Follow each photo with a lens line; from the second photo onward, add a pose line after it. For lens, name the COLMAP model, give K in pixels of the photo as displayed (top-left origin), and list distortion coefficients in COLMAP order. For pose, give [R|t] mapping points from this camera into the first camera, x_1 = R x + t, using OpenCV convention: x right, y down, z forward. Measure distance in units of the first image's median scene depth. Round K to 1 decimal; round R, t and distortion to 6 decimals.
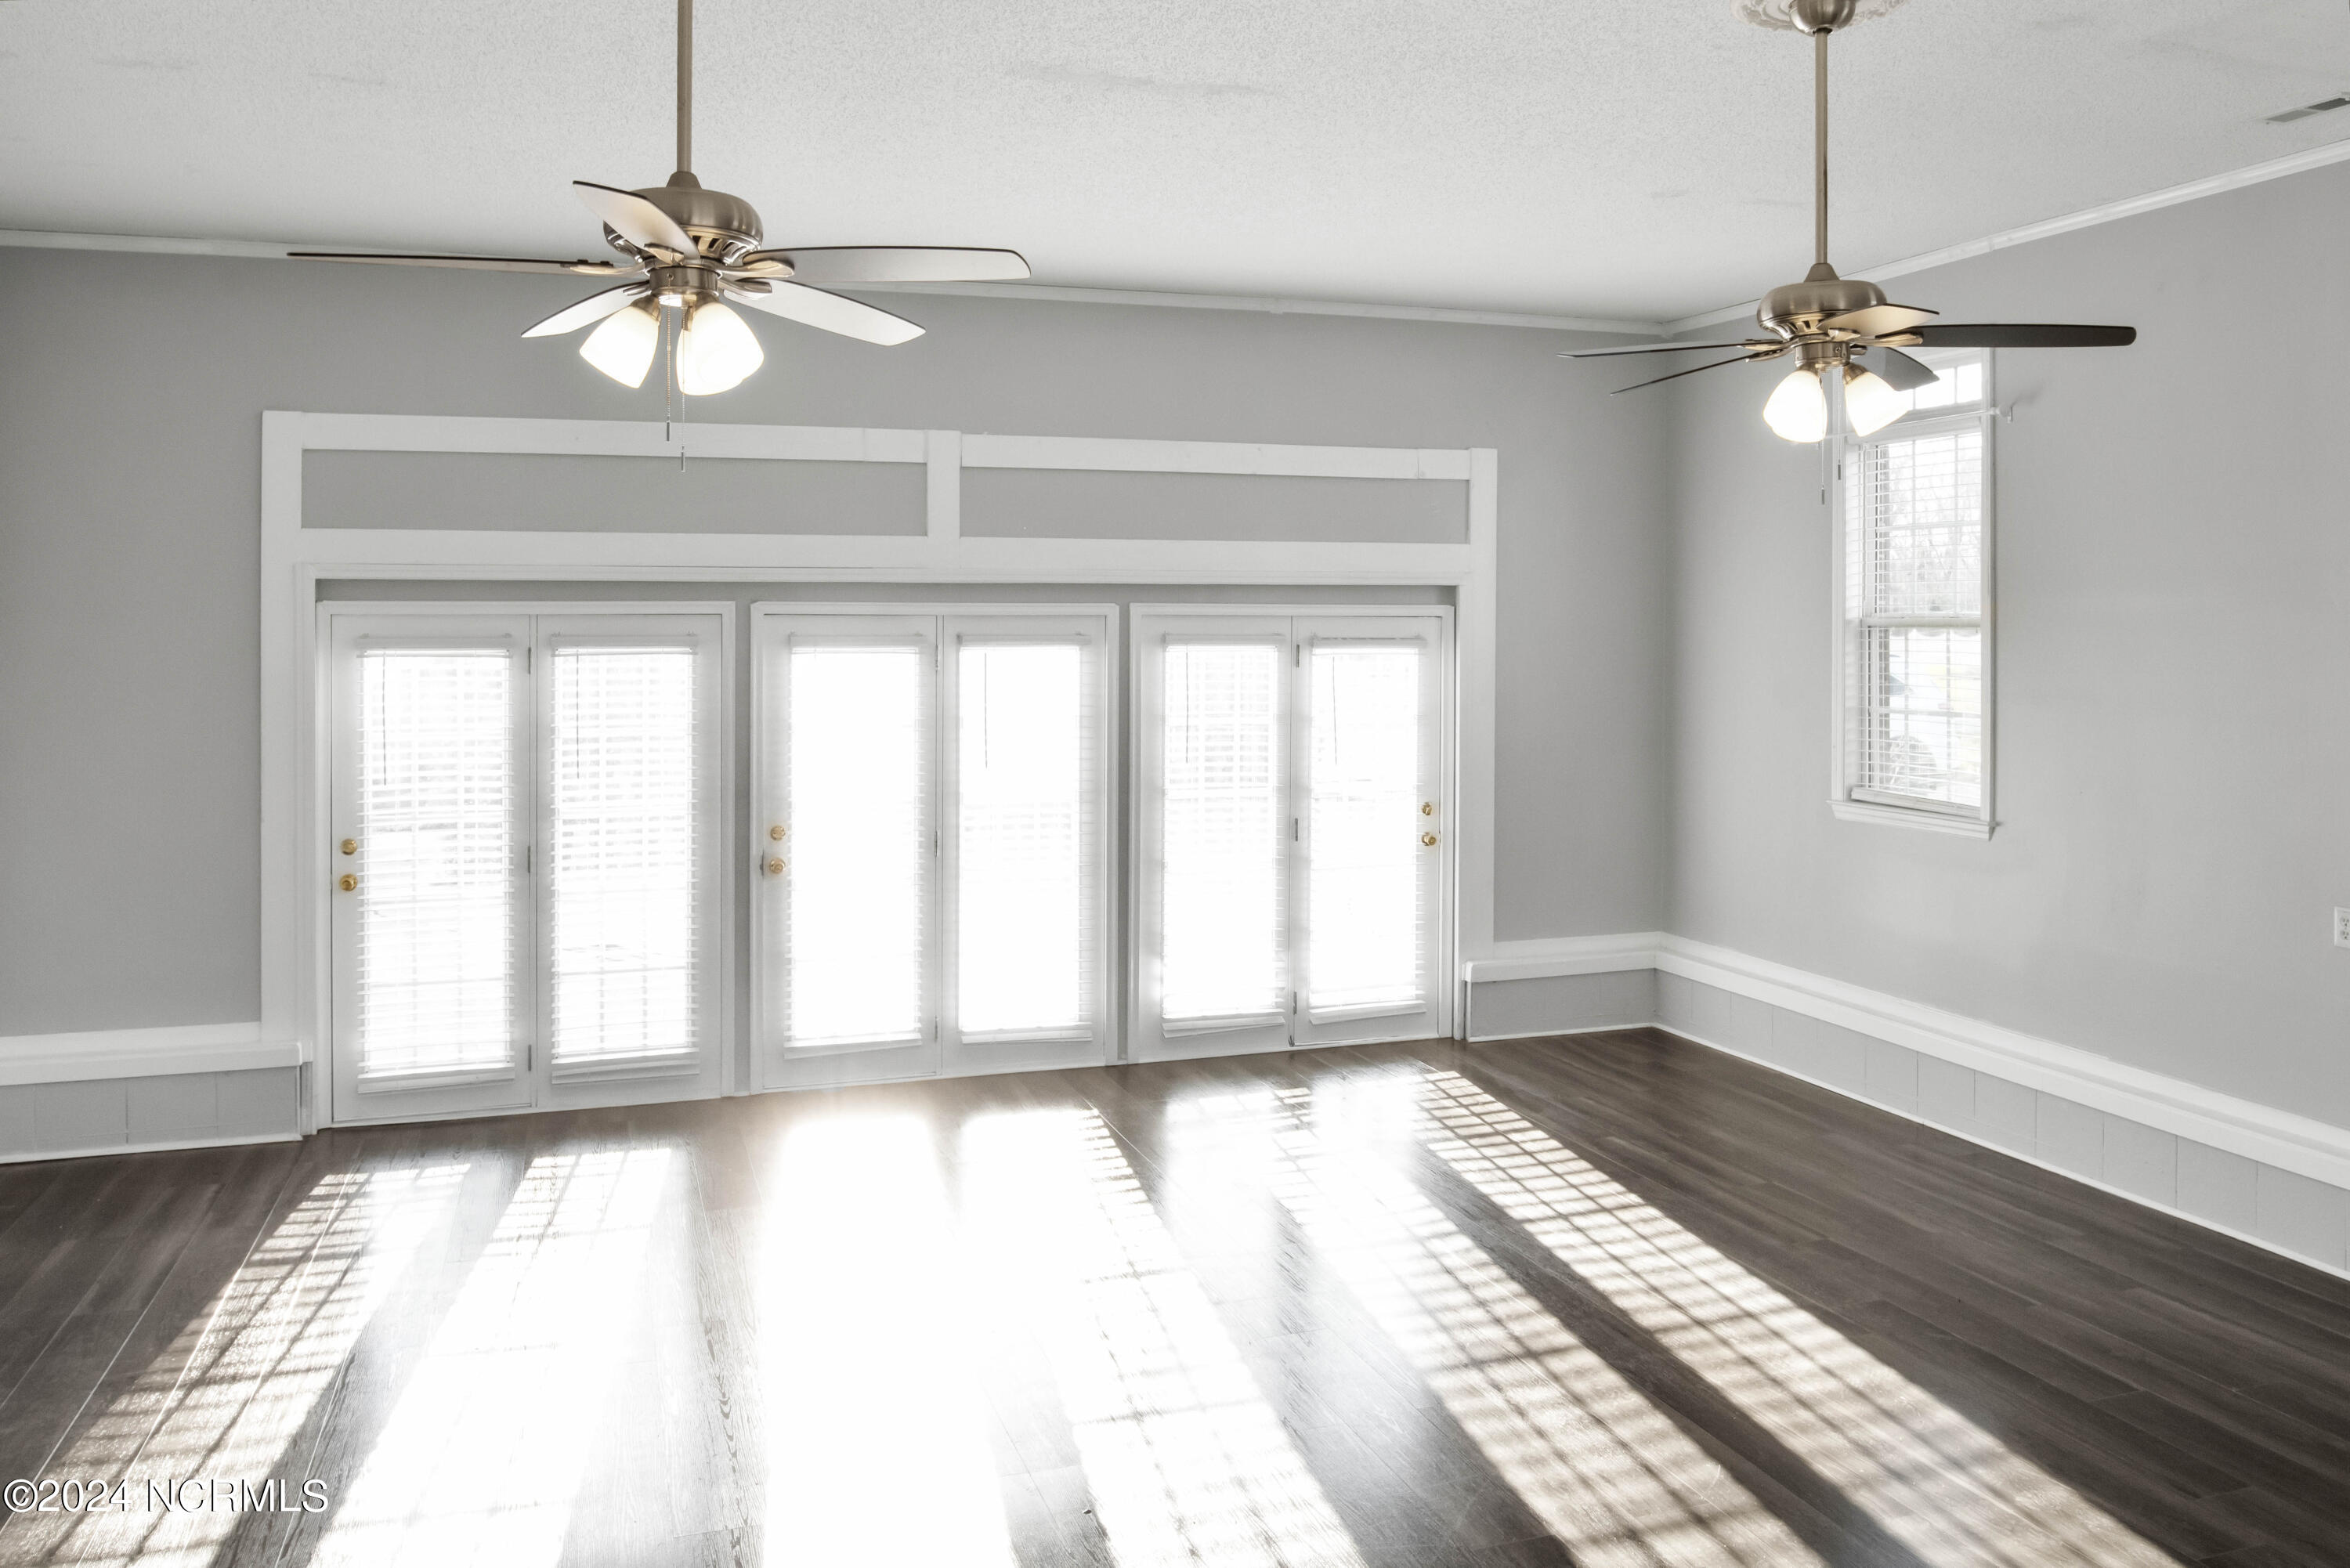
lens RADIAL K [[1795.7, 0, 1193.9], [0, 1795.7, 633.1], [0, 0, 1]] dist [-0.026507, 0.015123]
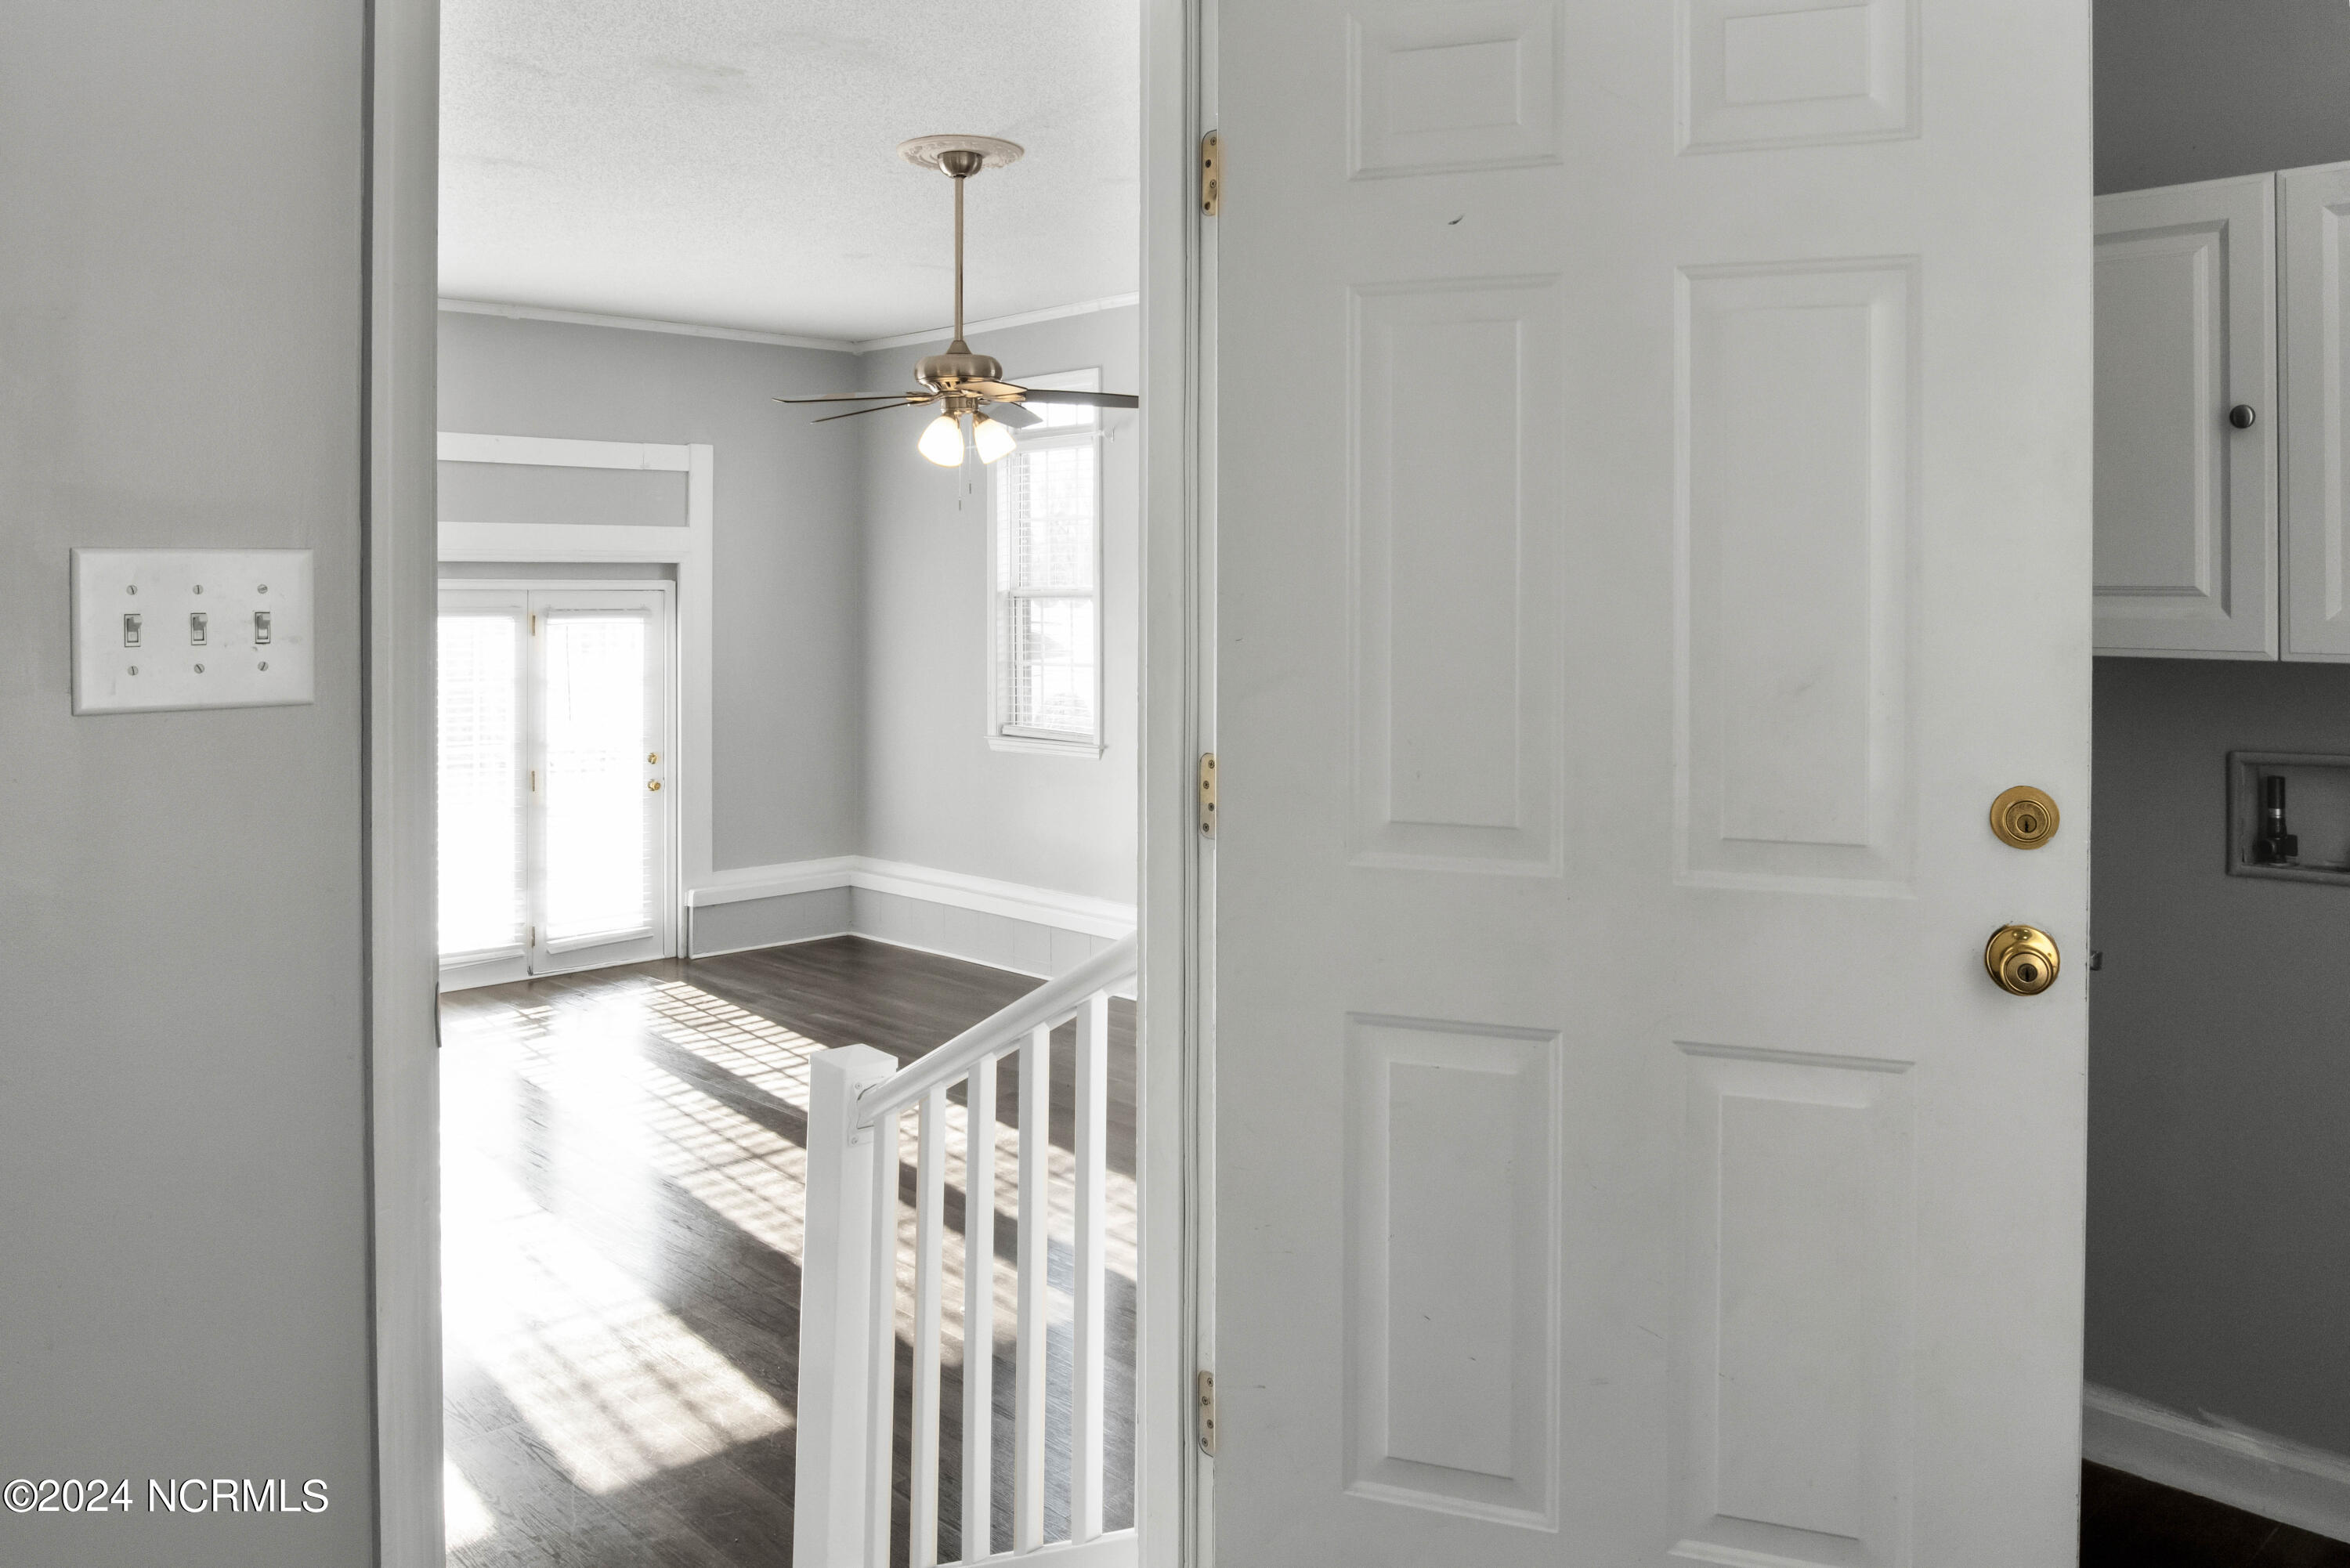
lens RADIAL K [[1795.7, 0, 1174.6], [0, 1795.7, 602.1], [0, 0, 1]] dist [-0.026507, 0.015123]
pose [[0.909234, -0.004903, 0.416256, -0.048016], [0.005997, 0.999981, -0.001320, 0.002134], [-0.416242, 0.003697, 0.909246, -0.200639]]
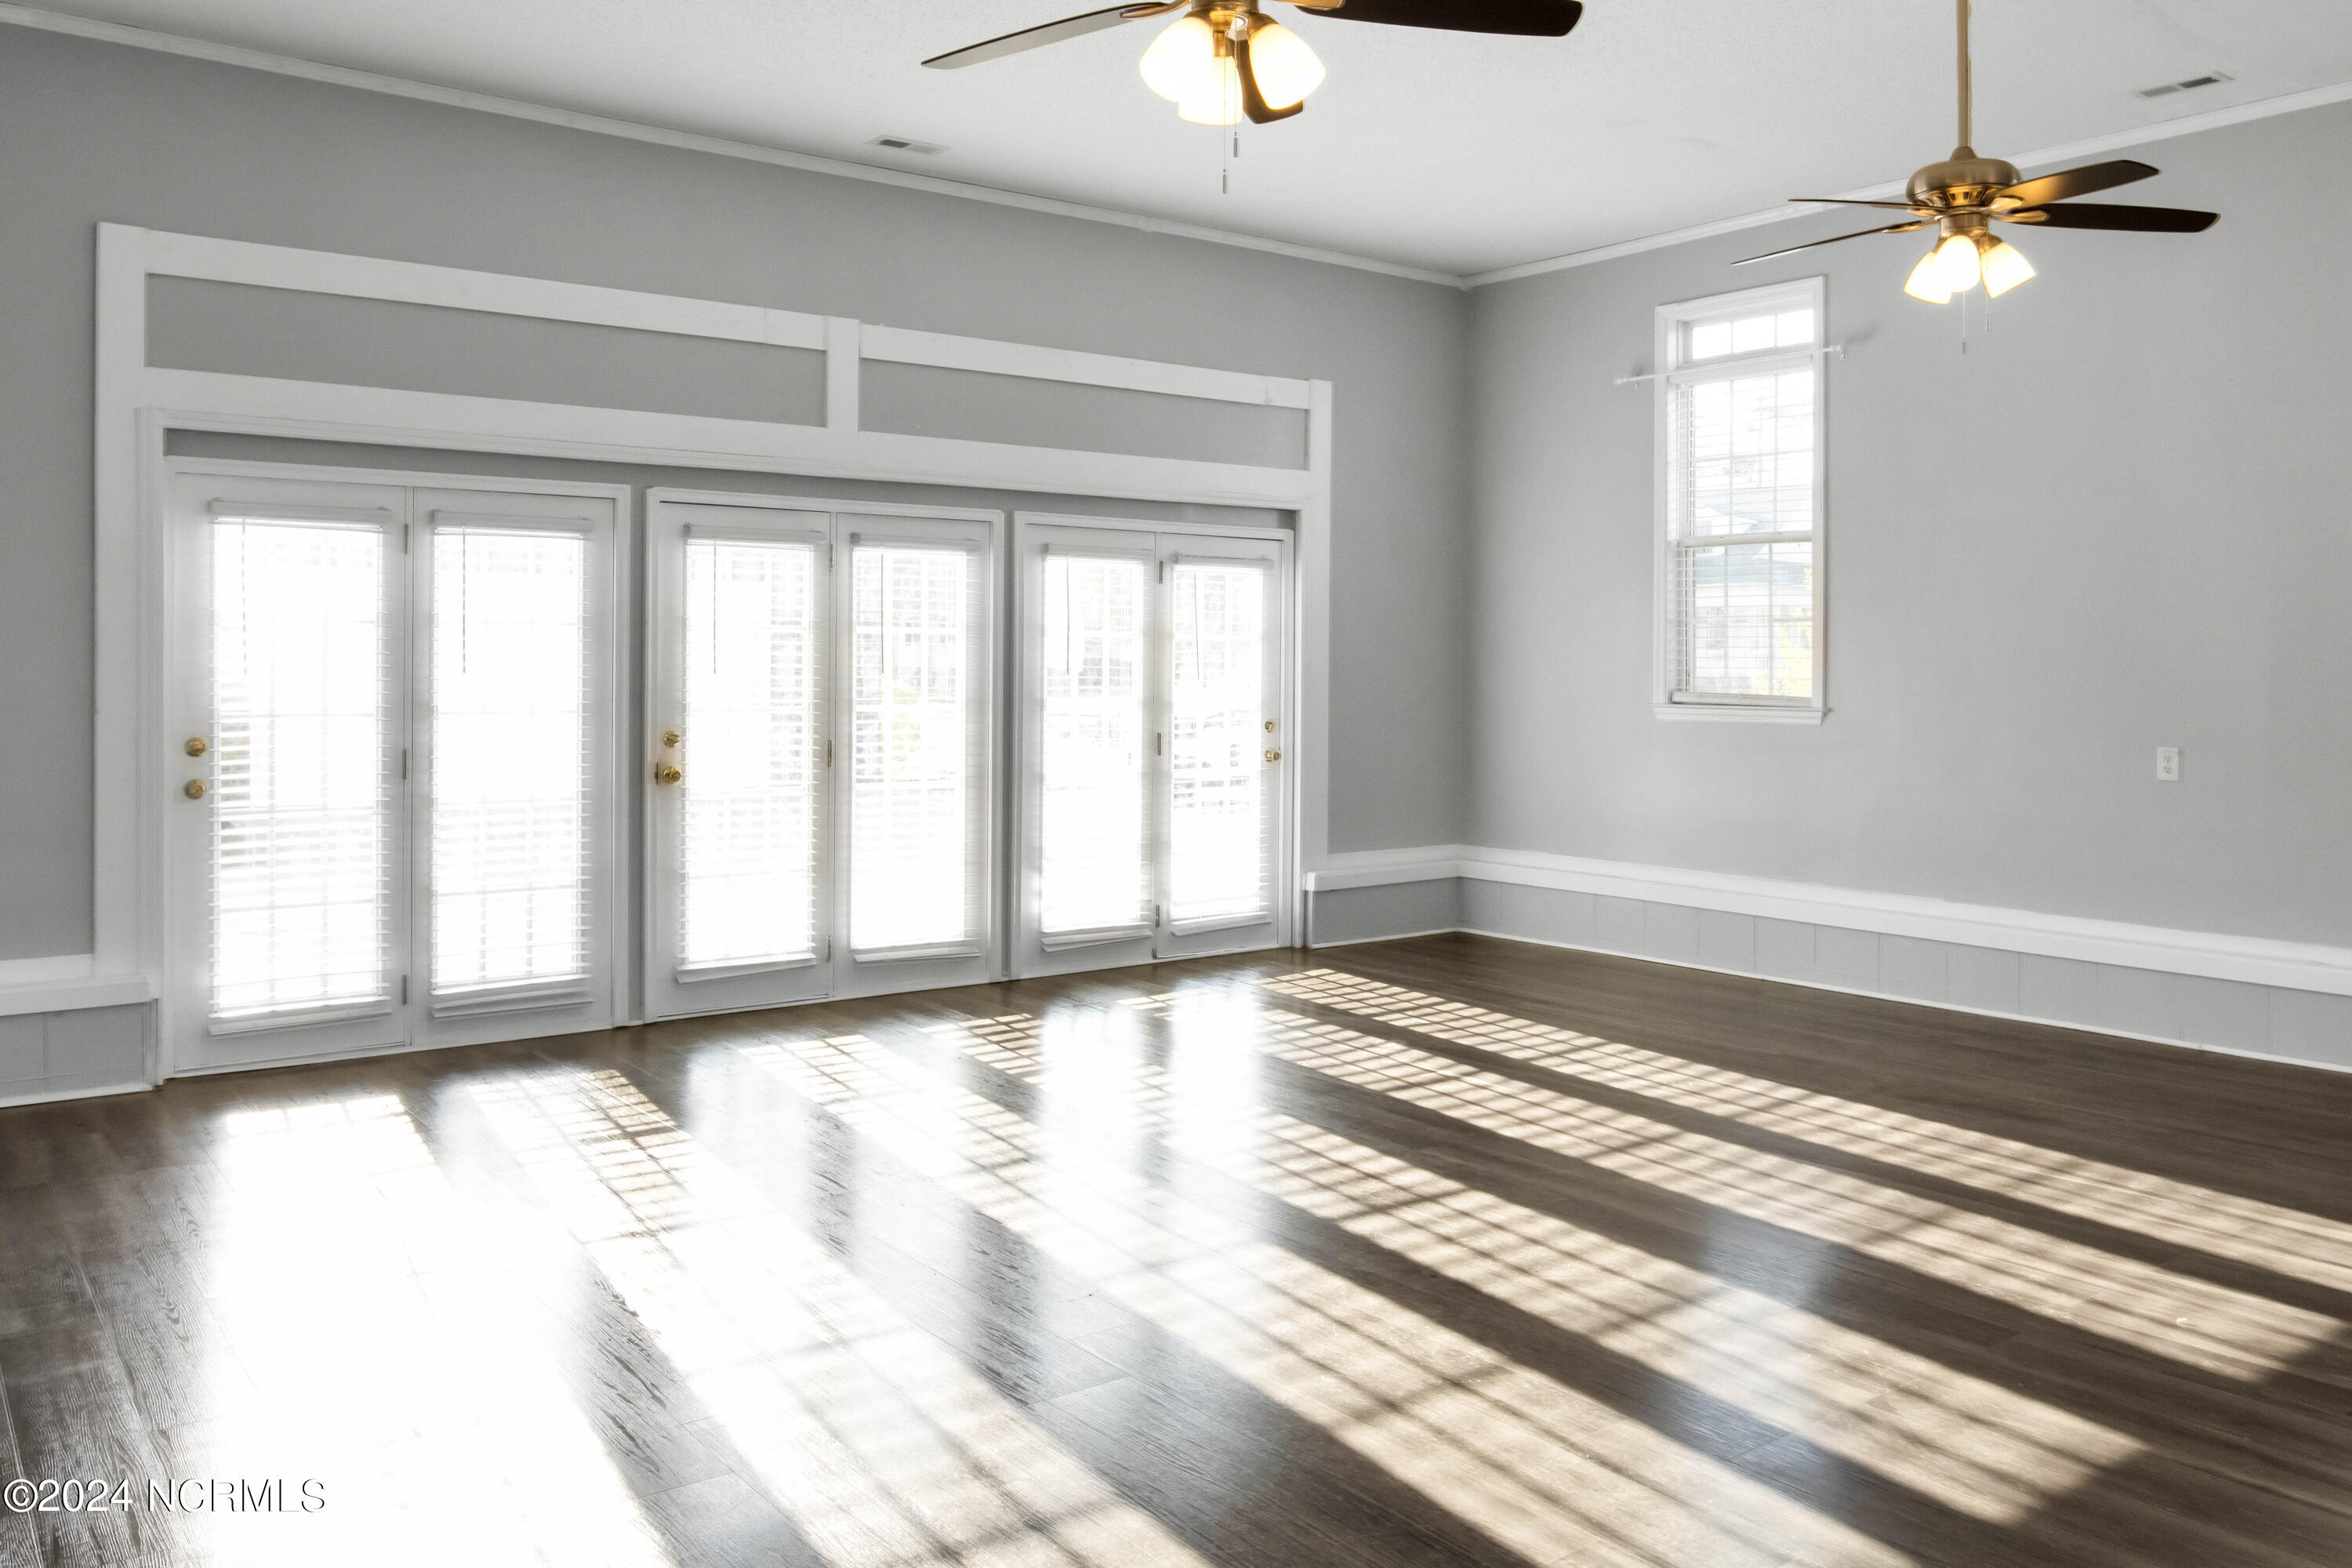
lens RADIAL K [[1797.4, 0, 1179.0], [0, 1797.4, 679.6], [0, 0, 1]] dist [-0.026507, 0.015123]
pose [[0.946470, 0.003713, 0.322772, -0.287714], [-0.004310, 0.999990, 0.001134, 0.079973], [-0.322764, -0.002464, 0.946476, 0.042739]]
